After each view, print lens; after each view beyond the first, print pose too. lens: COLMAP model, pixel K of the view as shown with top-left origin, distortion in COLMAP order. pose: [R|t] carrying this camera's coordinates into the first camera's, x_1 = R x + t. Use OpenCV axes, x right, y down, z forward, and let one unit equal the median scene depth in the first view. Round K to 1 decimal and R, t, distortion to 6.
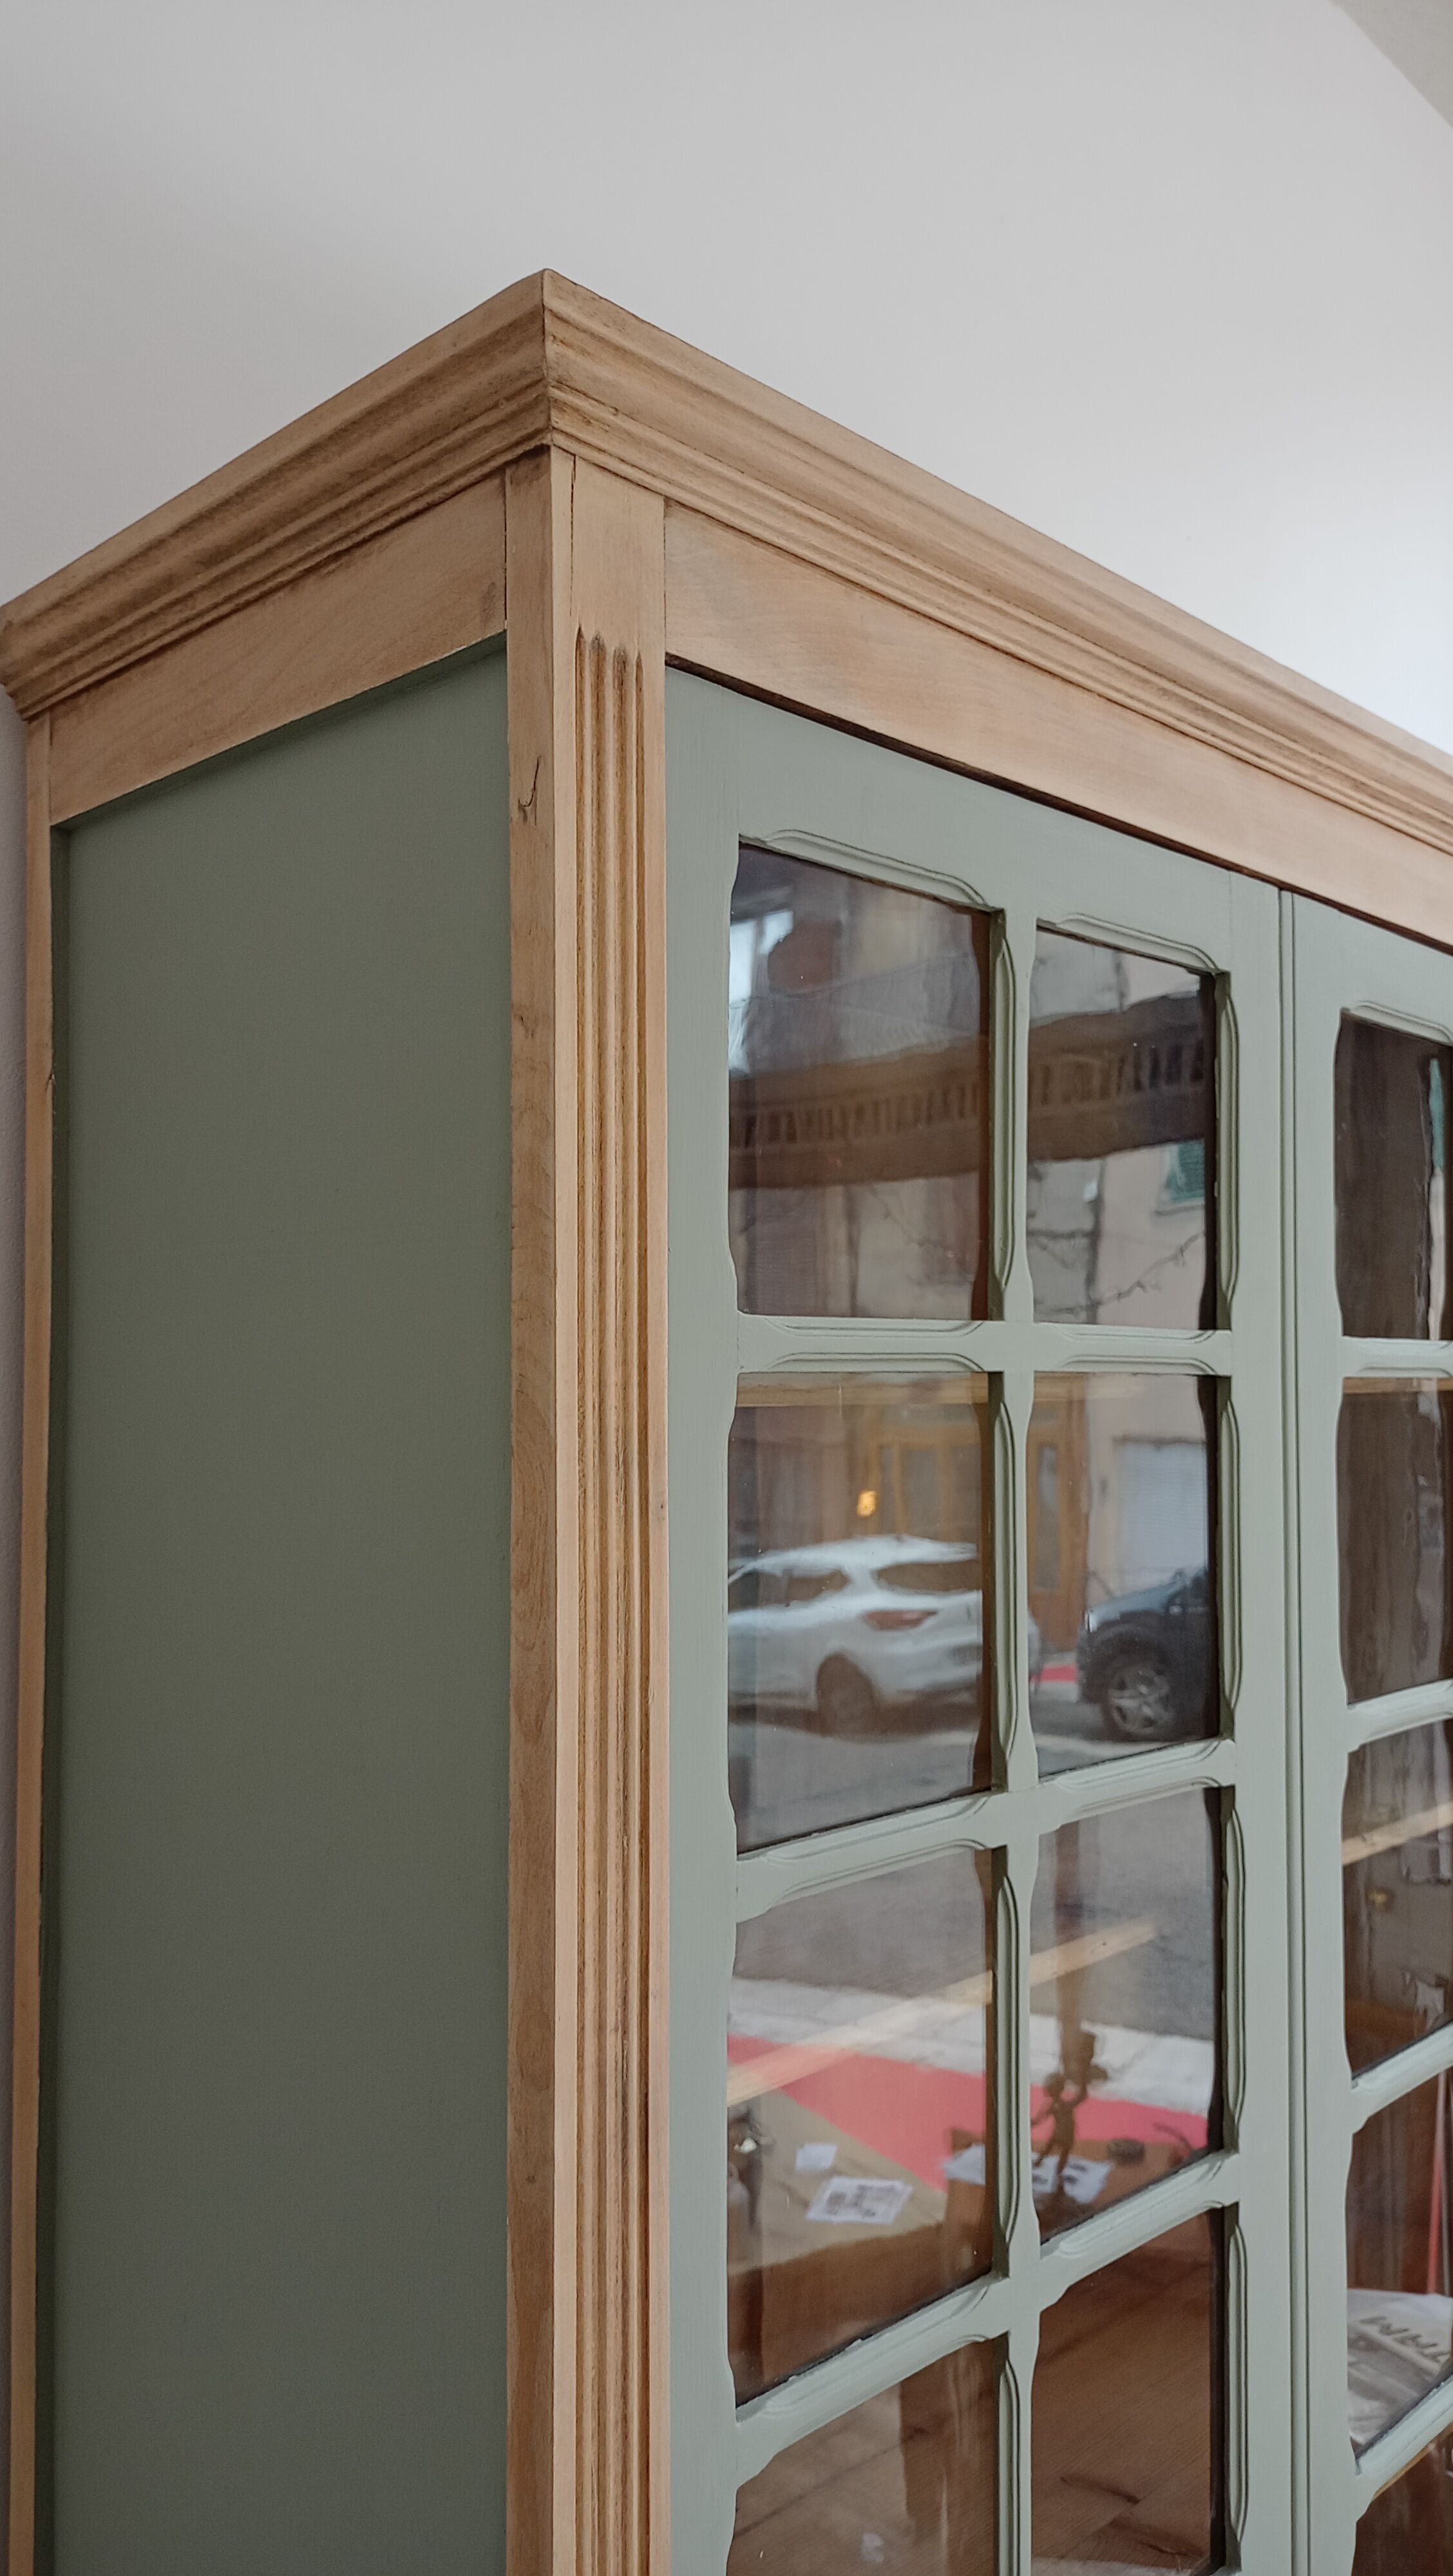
lens RADIAL K [[1924.0, 0, 739.8], [0, 1924.0, 1300.8], [0, 0, 1]] dist [0.021497, -0.032215]
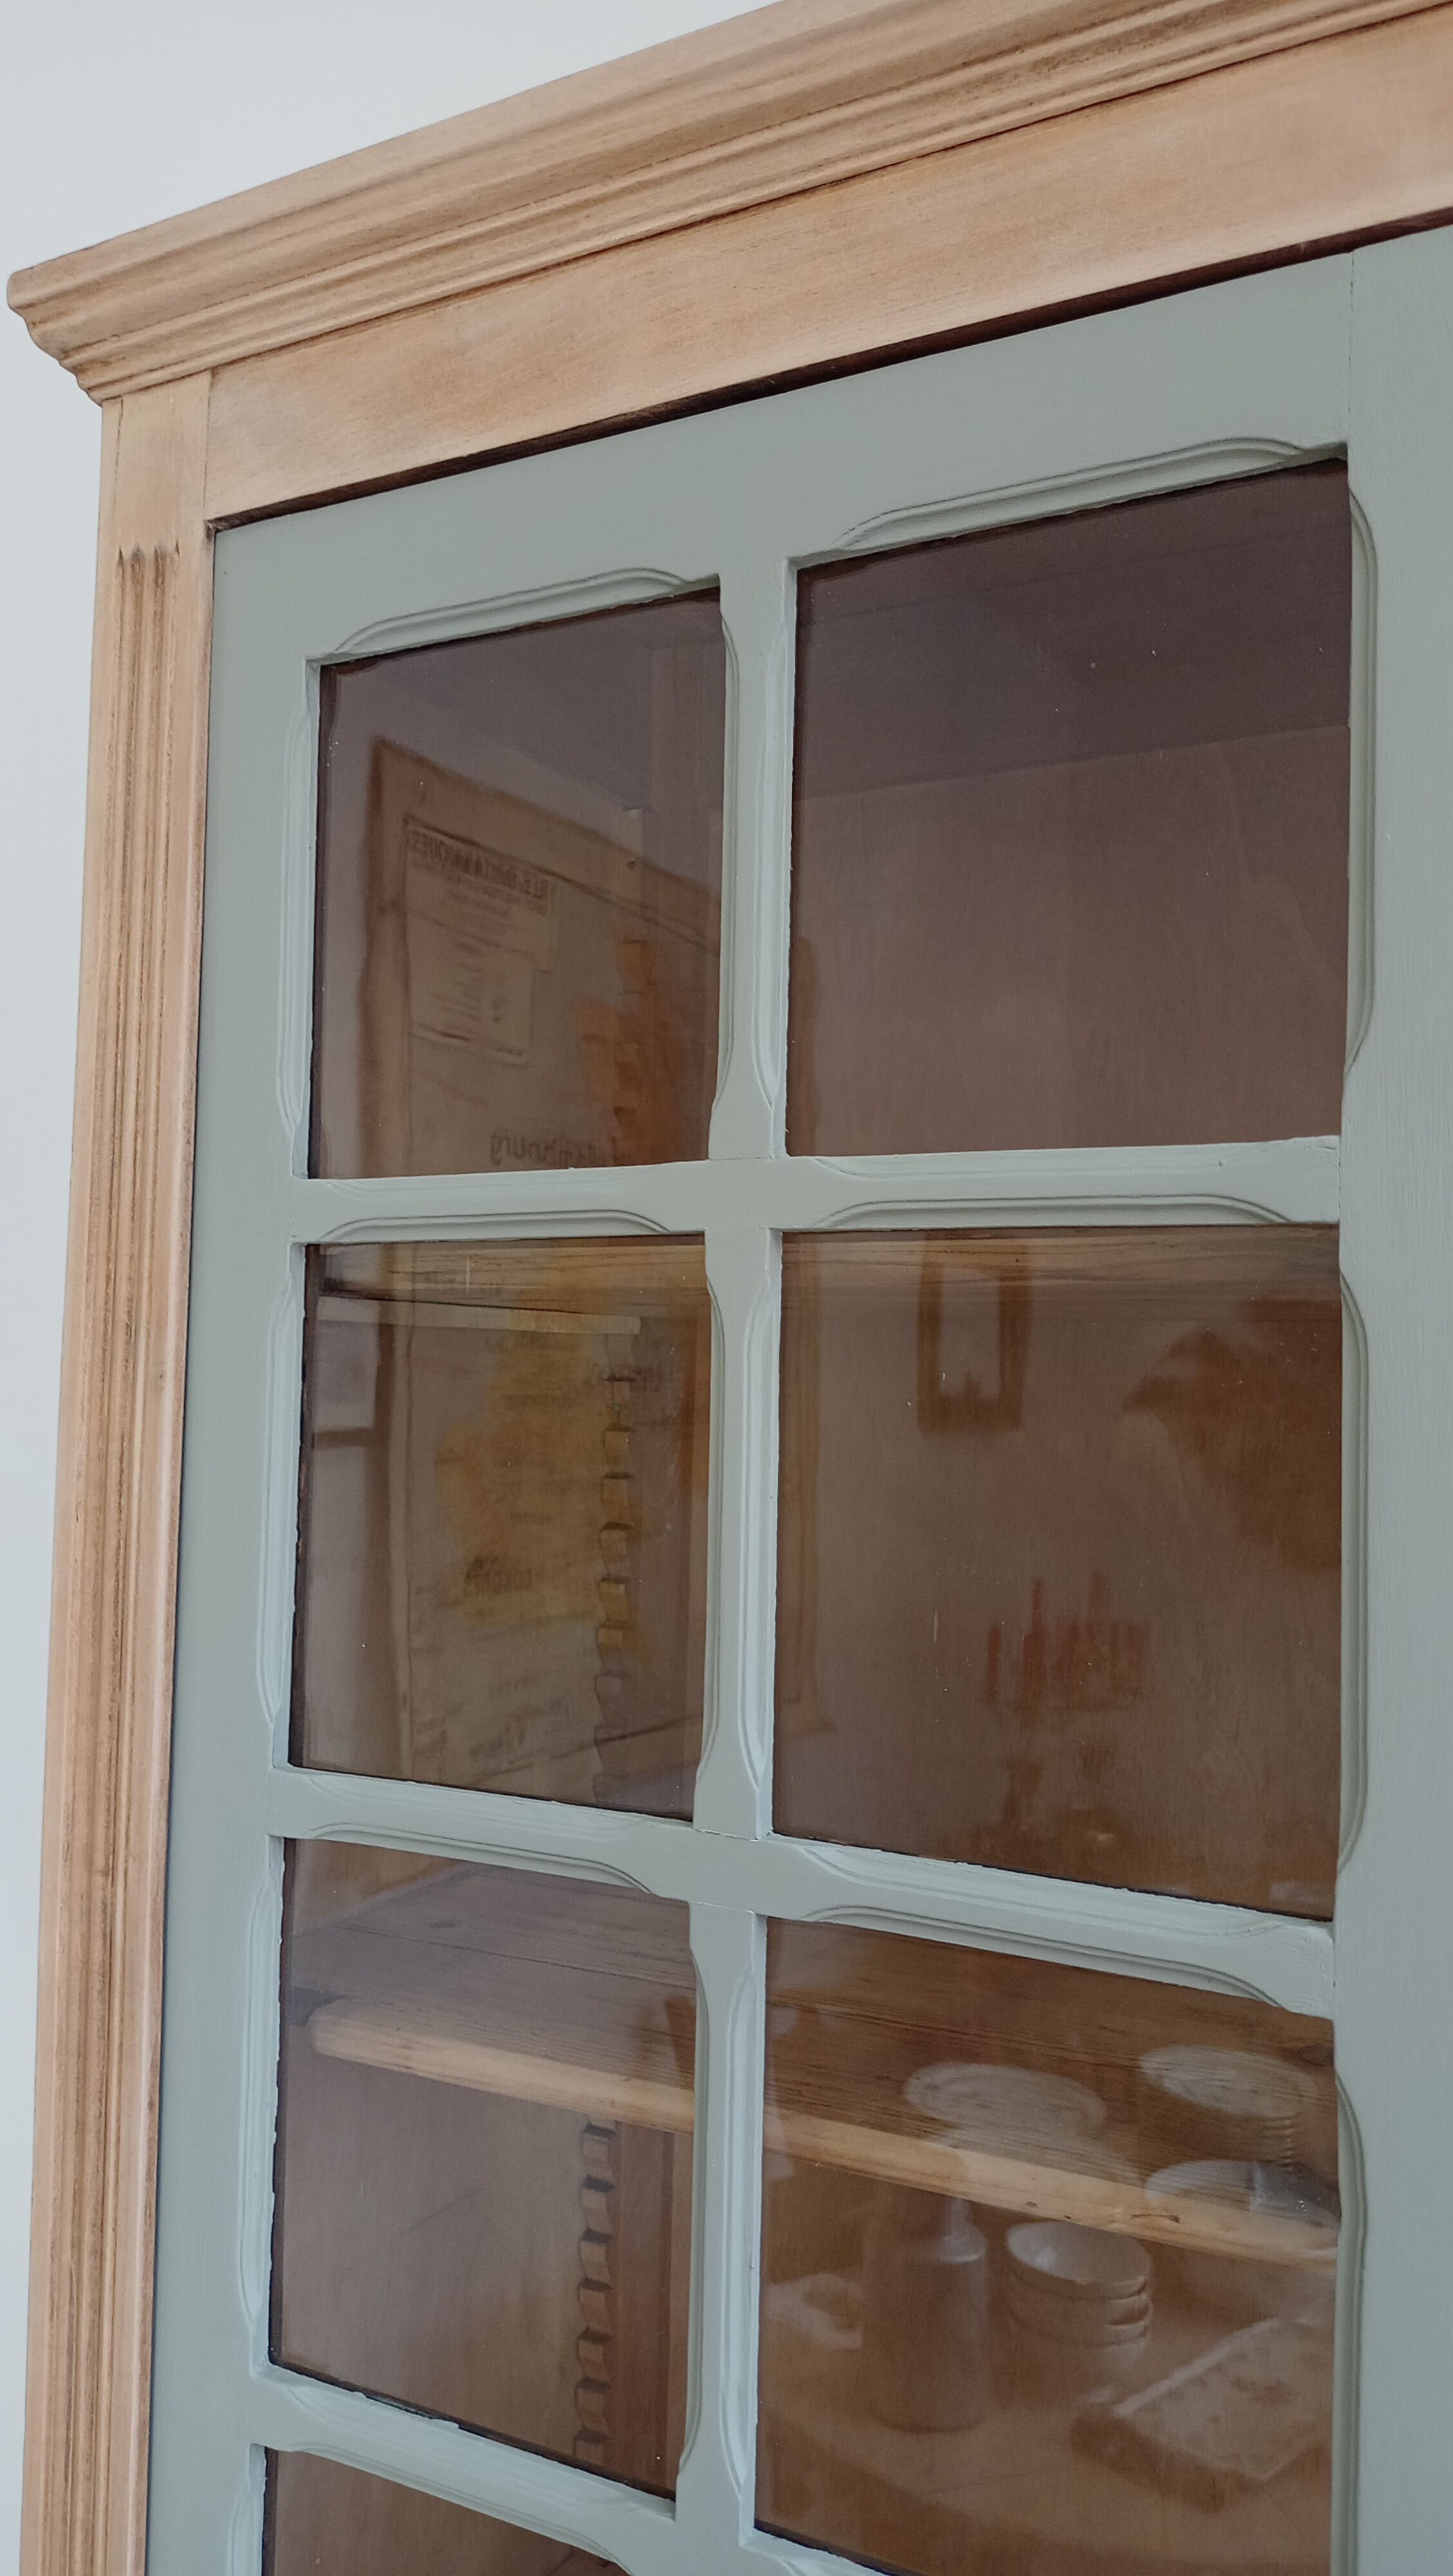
lens RADIAL K [[2011.6, 0, 703.0], [0, 2011.6, 1331.3], [0, 0, 1]] dist [0.001117, -0.008483]
pose [[0.257358, -0.030585, -0.965832, 0.873017], [0.007654, 0.999532, -0.029613, 0.098015], [0.966286, 0.000228, 0.257471, 0.839678]]
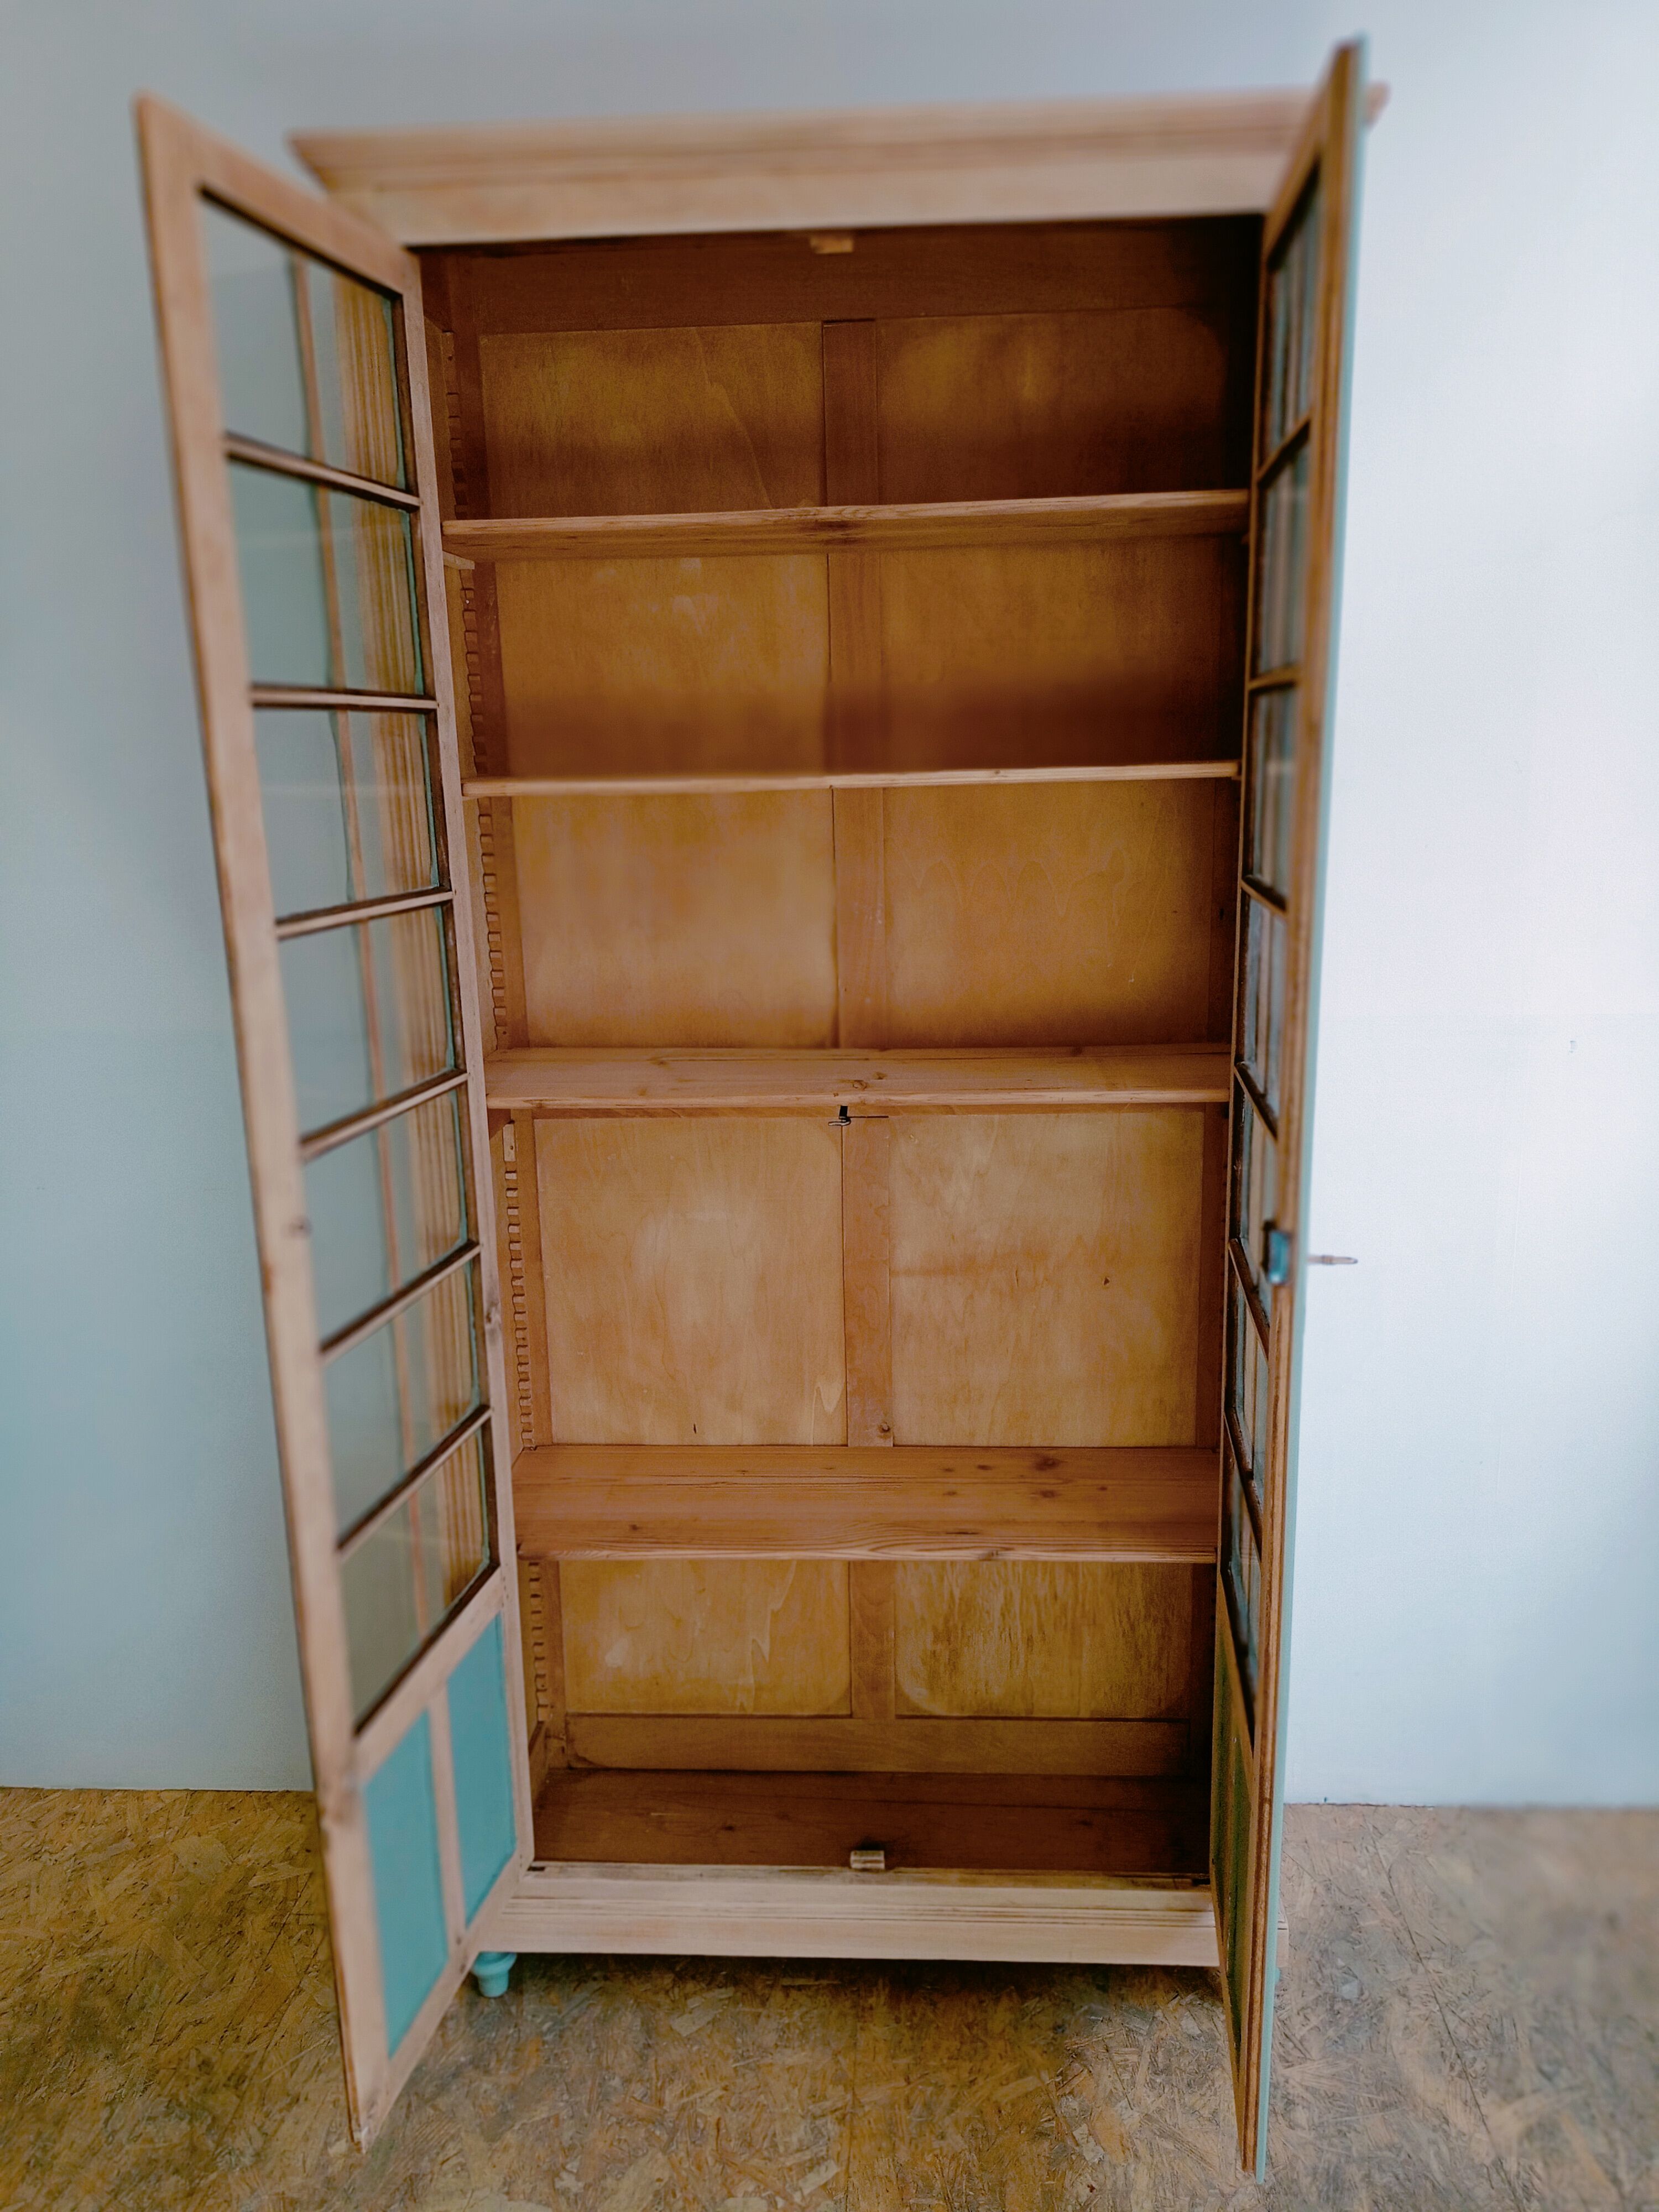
lens RADIAL K [[1642.0, 0, 838.7], [0, 1642.0, 1117.8], [0, 0, 1]] dist [0.016207, -0.023678]
pose [[0.653291, 0.153722, -0.741337, 2.034291], [0.050396, 0.968170, 0.245169, 0.292911], [0.755428, -0.197527, 0.624750, -0.213541]]
